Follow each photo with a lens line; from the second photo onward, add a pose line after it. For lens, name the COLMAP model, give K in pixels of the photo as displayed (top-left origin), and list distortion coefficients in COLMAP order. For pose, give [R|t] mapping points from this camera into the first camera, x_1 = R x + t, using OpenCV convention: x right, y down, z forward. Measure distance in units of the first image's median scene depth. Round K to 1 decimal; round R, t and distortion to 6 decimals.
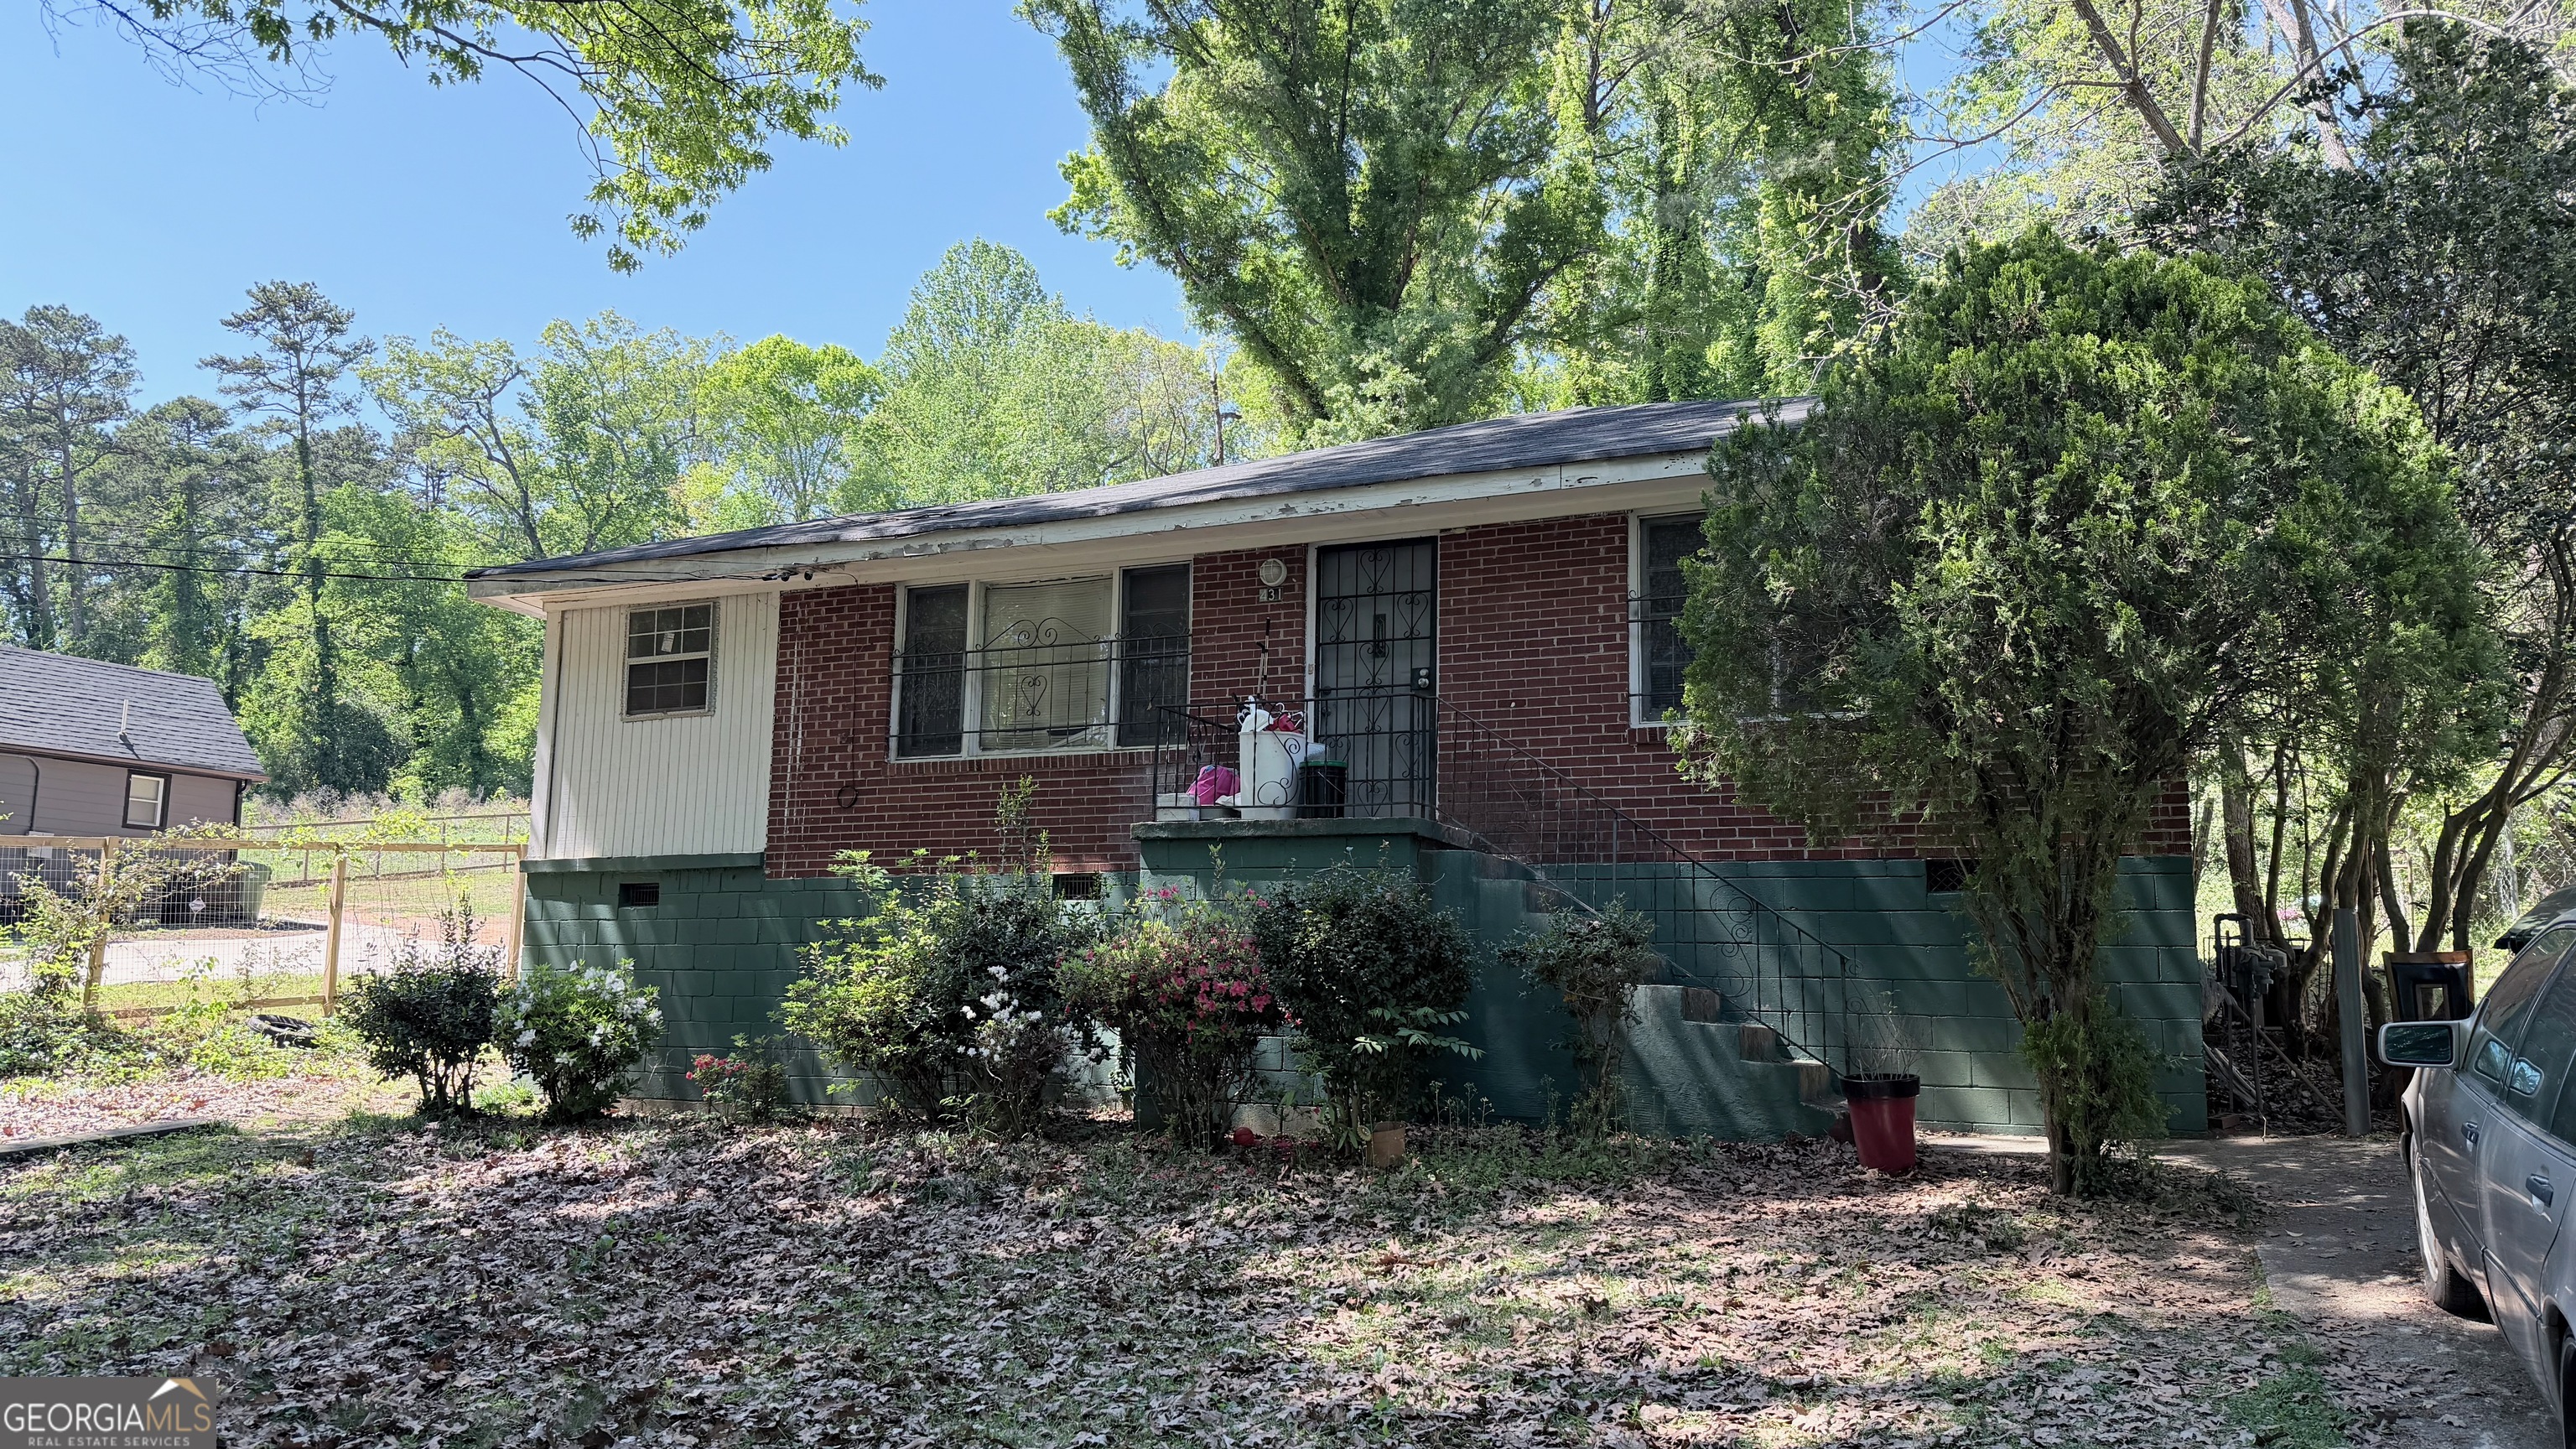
lens RADIAL K [[1799.6, 0, 1282.1], [0, 1799.6, 736.4], [0, 0, 1]] dist [0.029657, -0.032248]
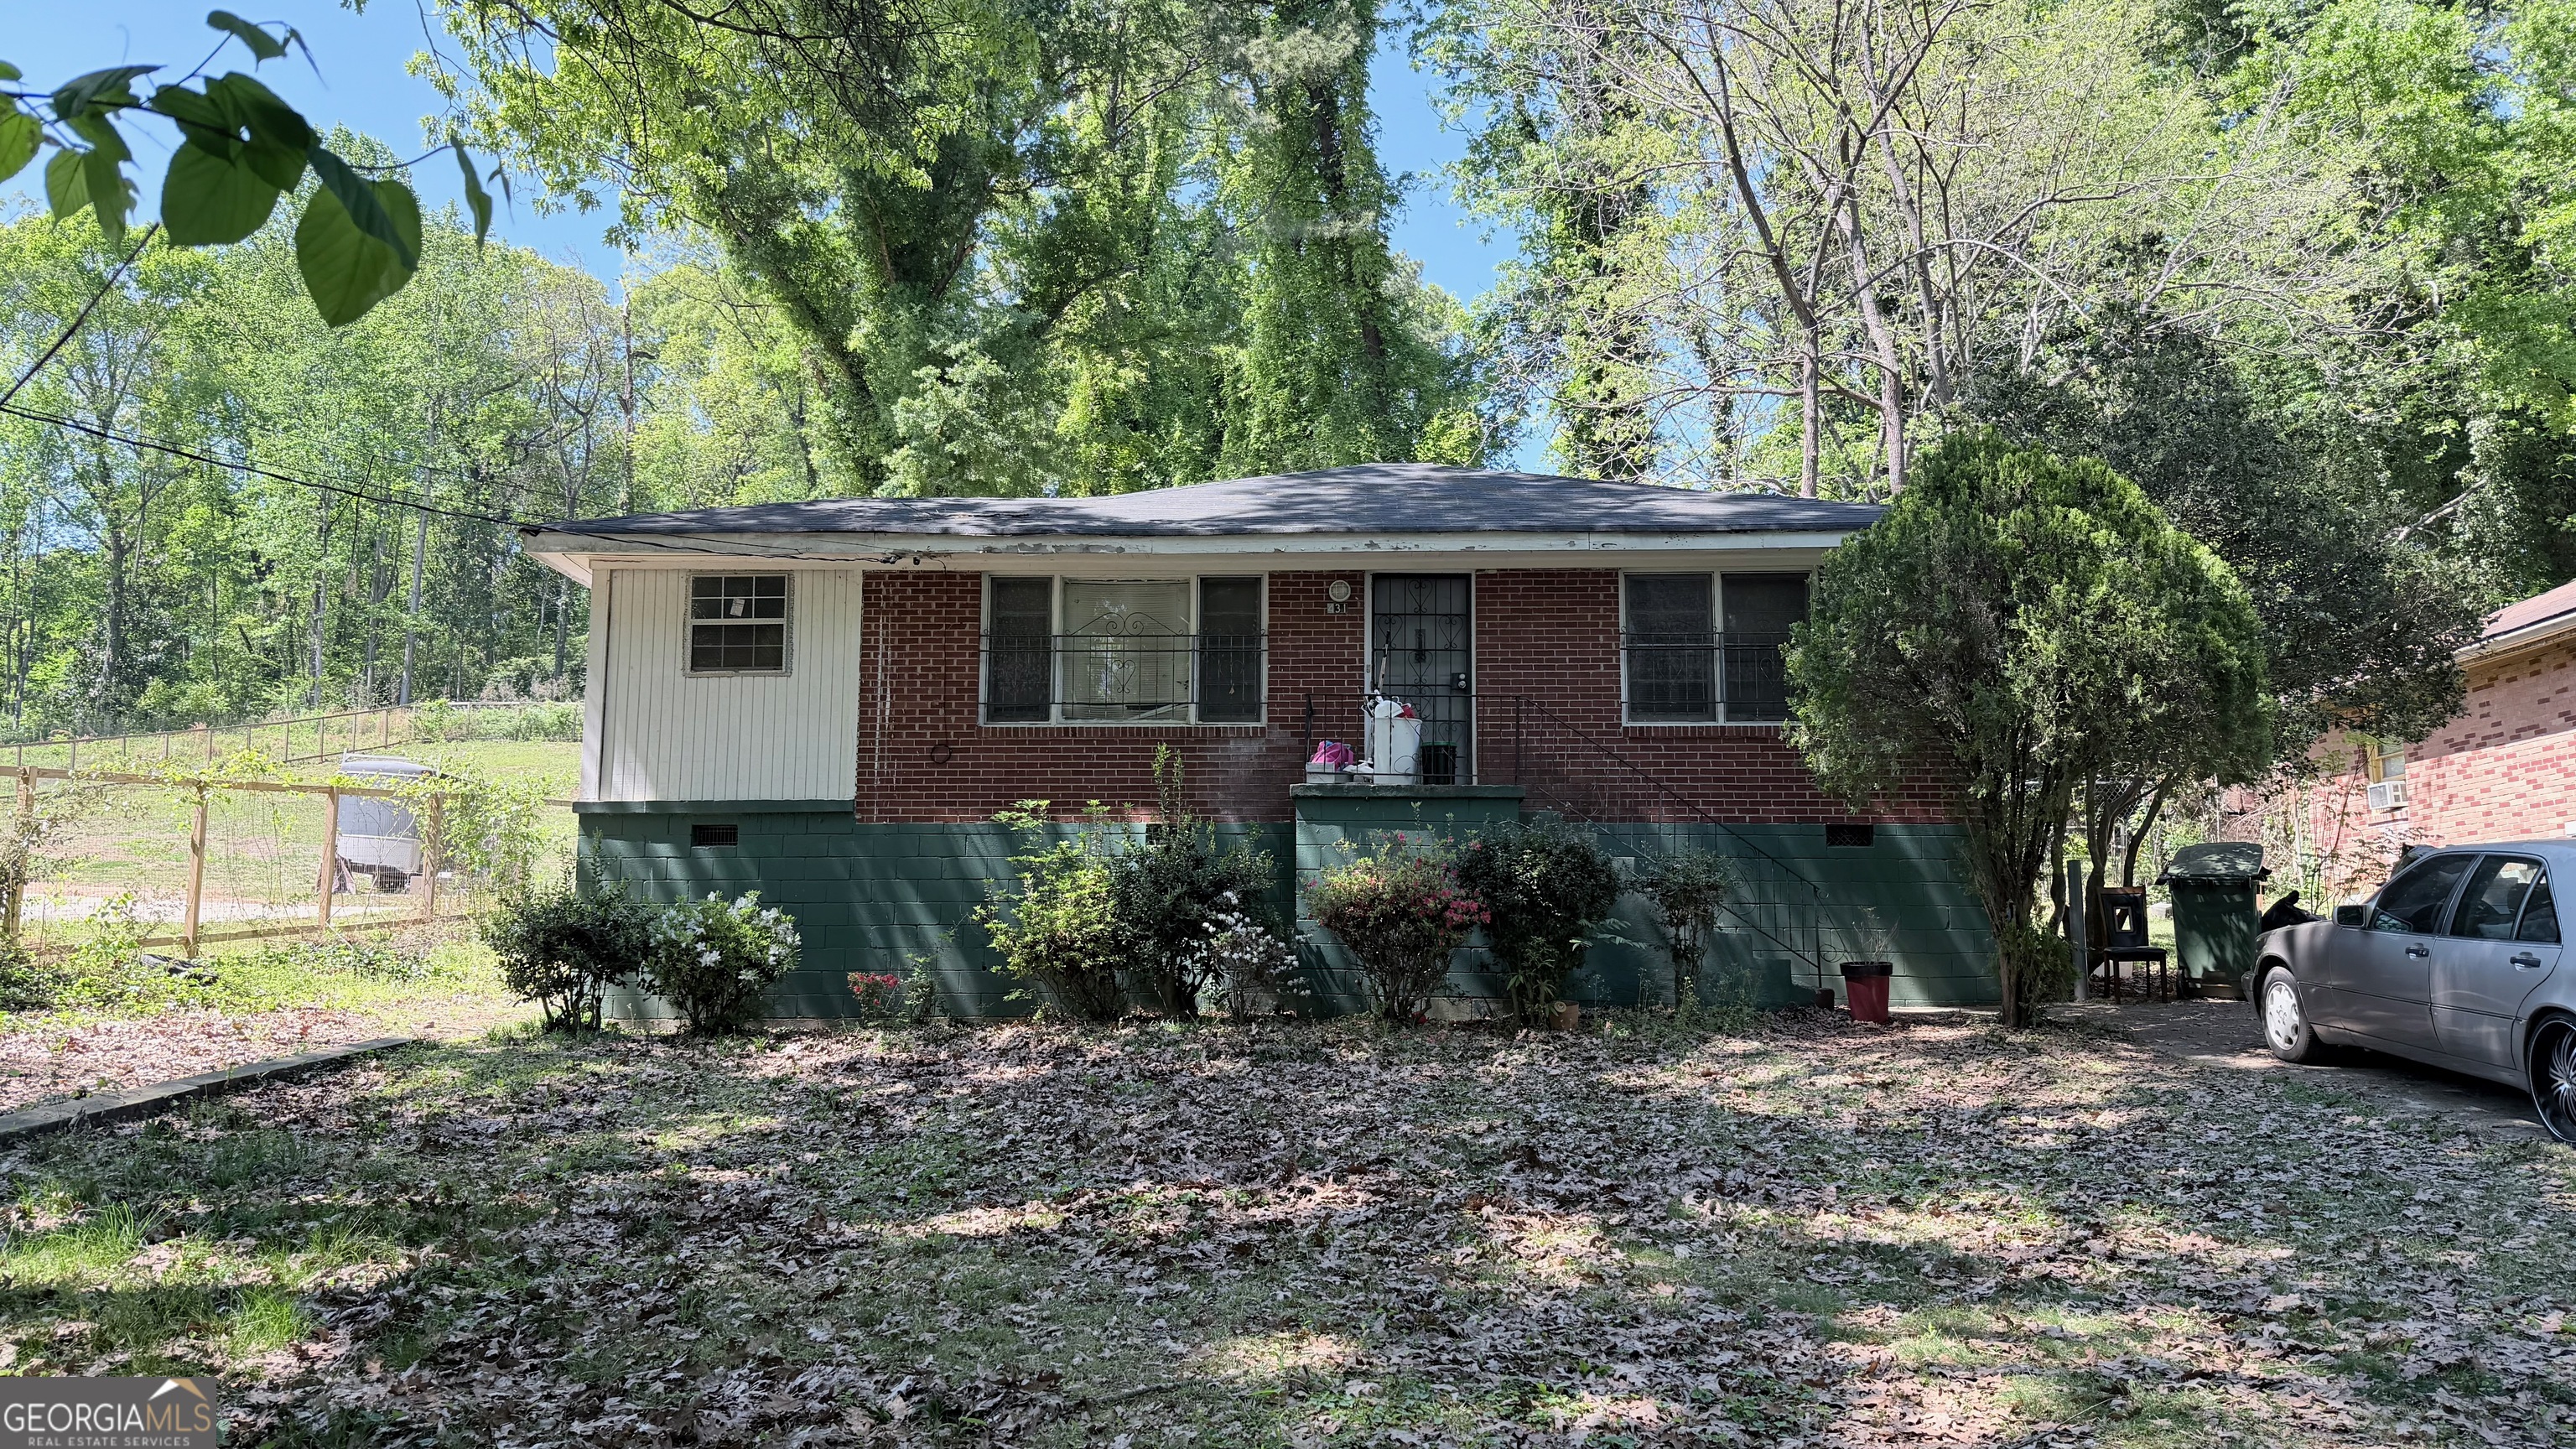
lens RADIAL K [[1799.6, 0, 1291.0], [0, 1799.6, 717.5], [0, 0, 1]] dist [0.029657, -0.032248]
pose [[0.928463, 0.042509, 0.368985, -0.453340], [-0.044428, 0.999007, -0.003298, 0.003949], [-0.368759, -0.013331, 0.929429, -0.157409]]
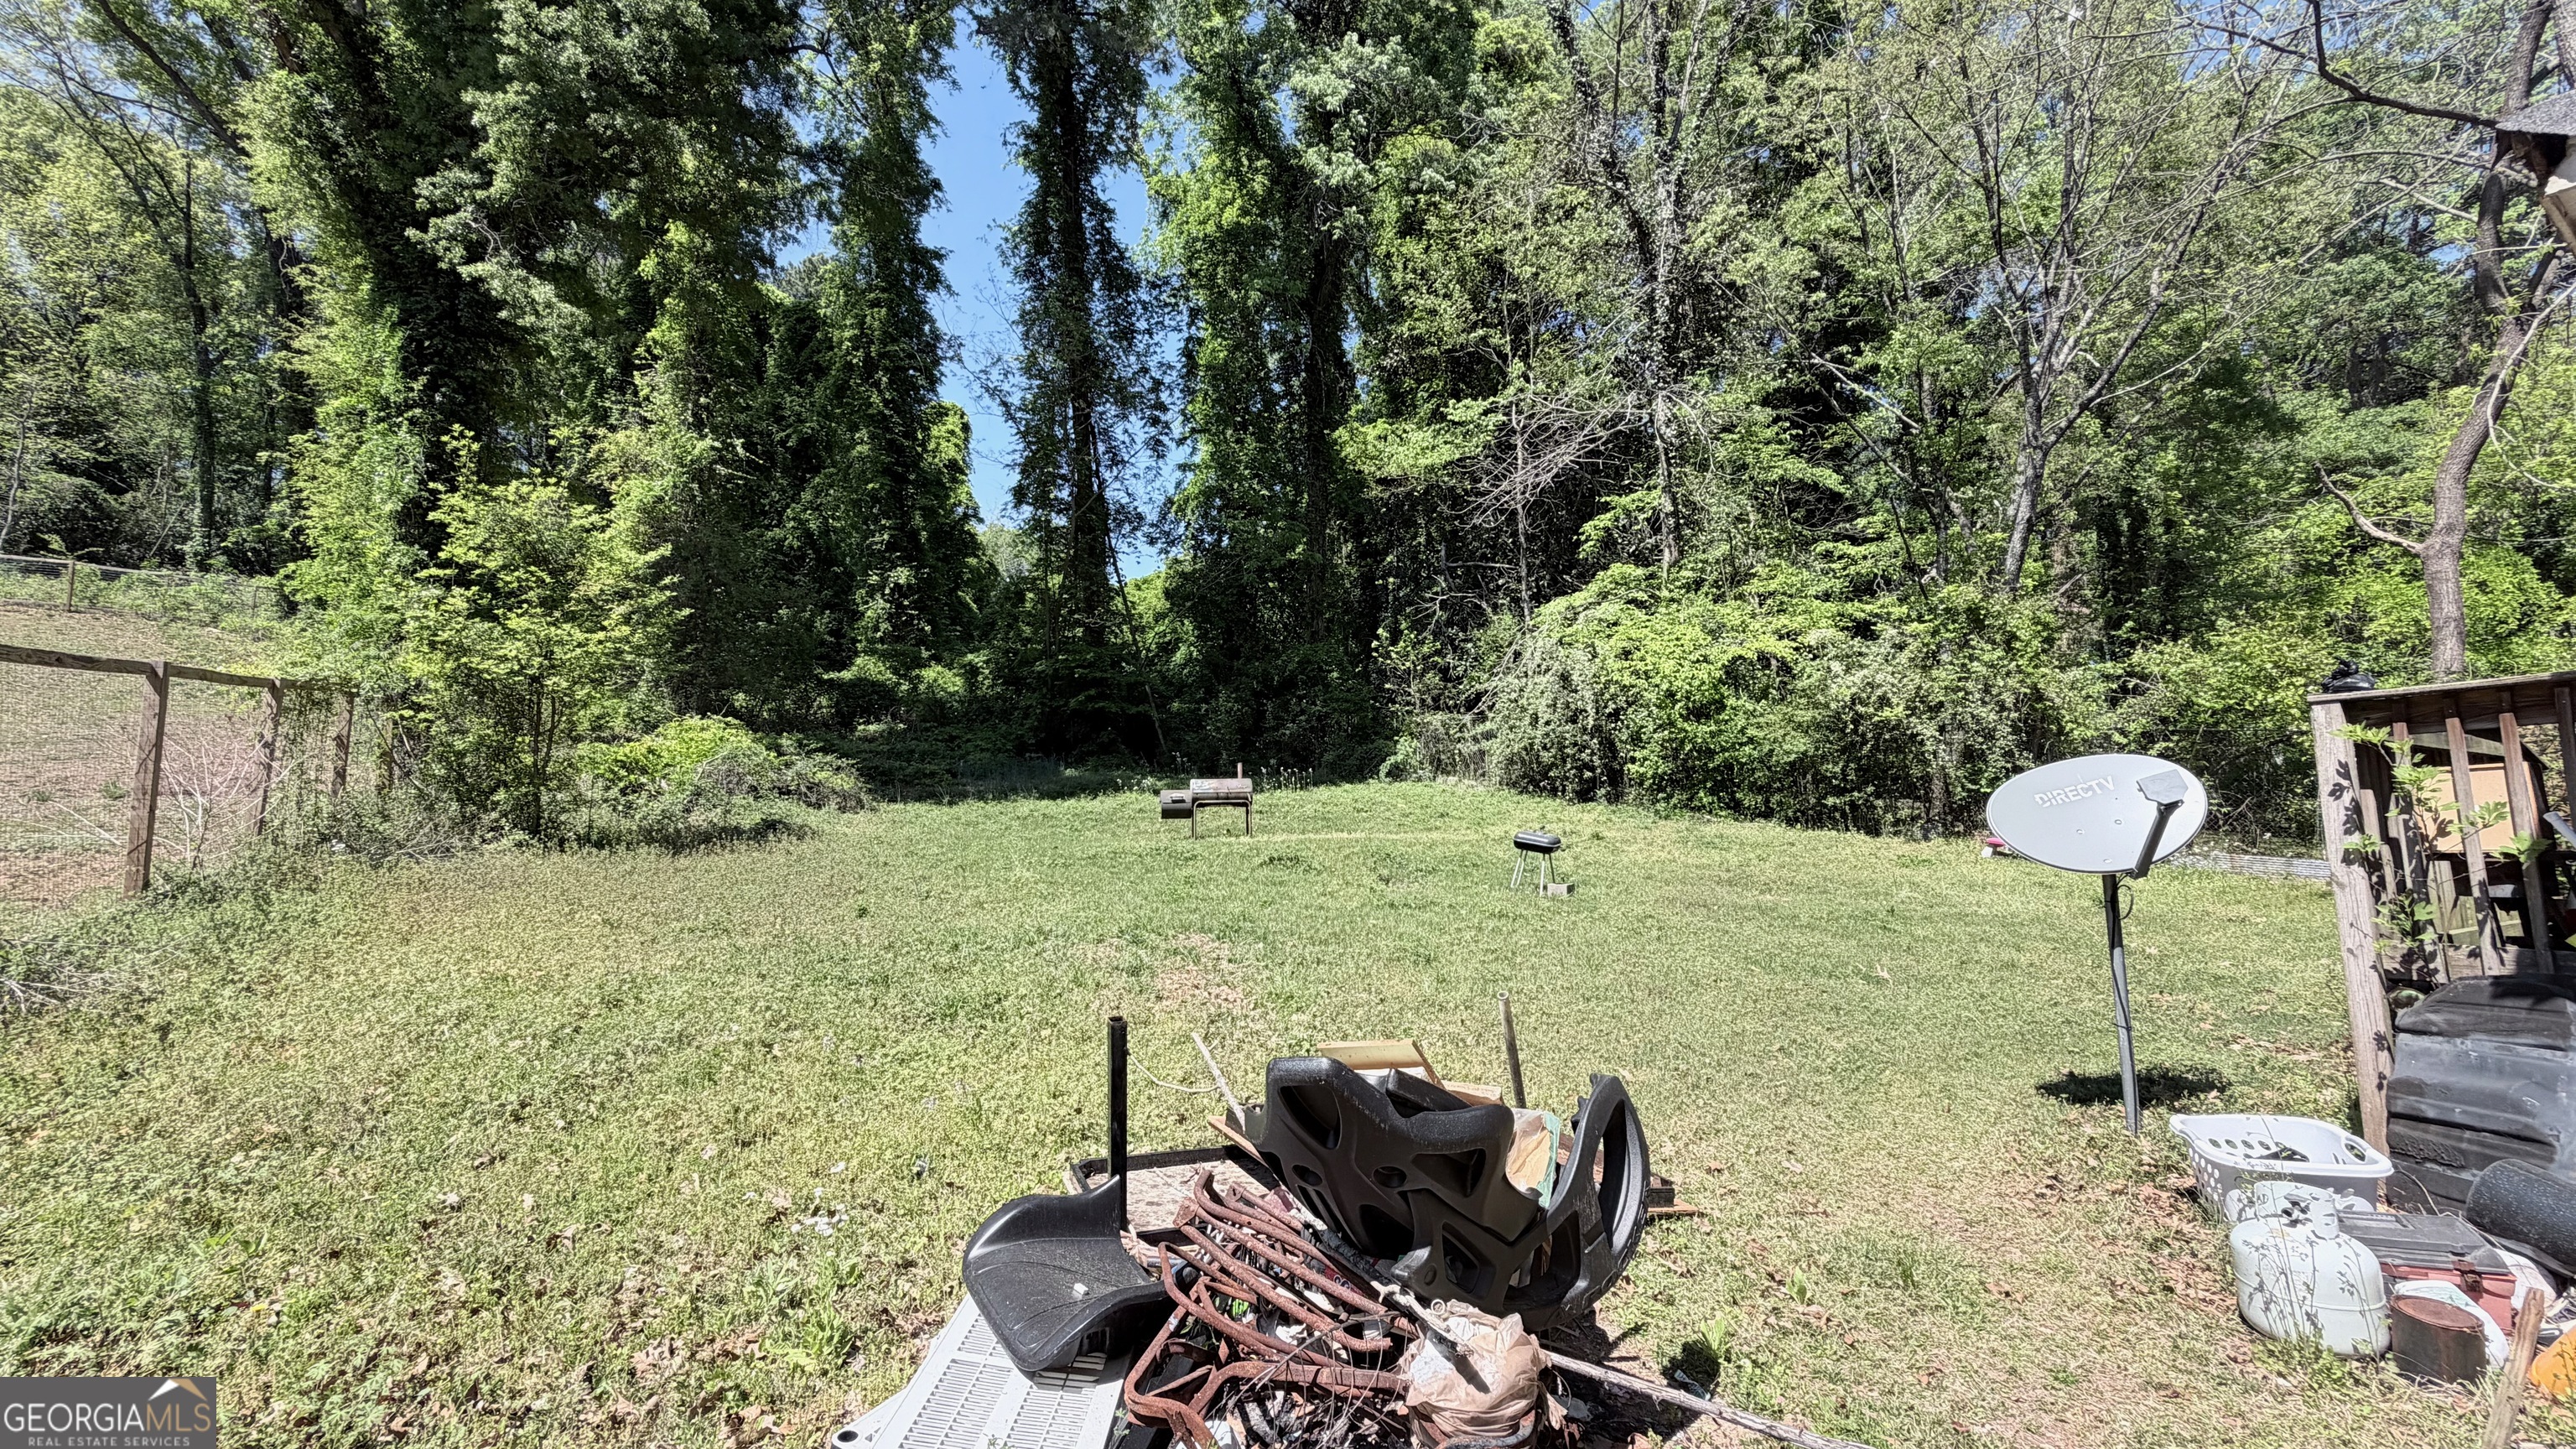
lens RADIAL K [[1041.1, 0, 1293.2], [0, 1041.1, 719.8], [0, 0, 1]] dist [0.003778, 0.000426]
pose [[0.577095, 0.065418, 0.814053, -0.314483], [-0.100923, 0.994859, -0.008401, 0.132030], [-0.810417, -0.077309, 0.580730, 1.702744]]
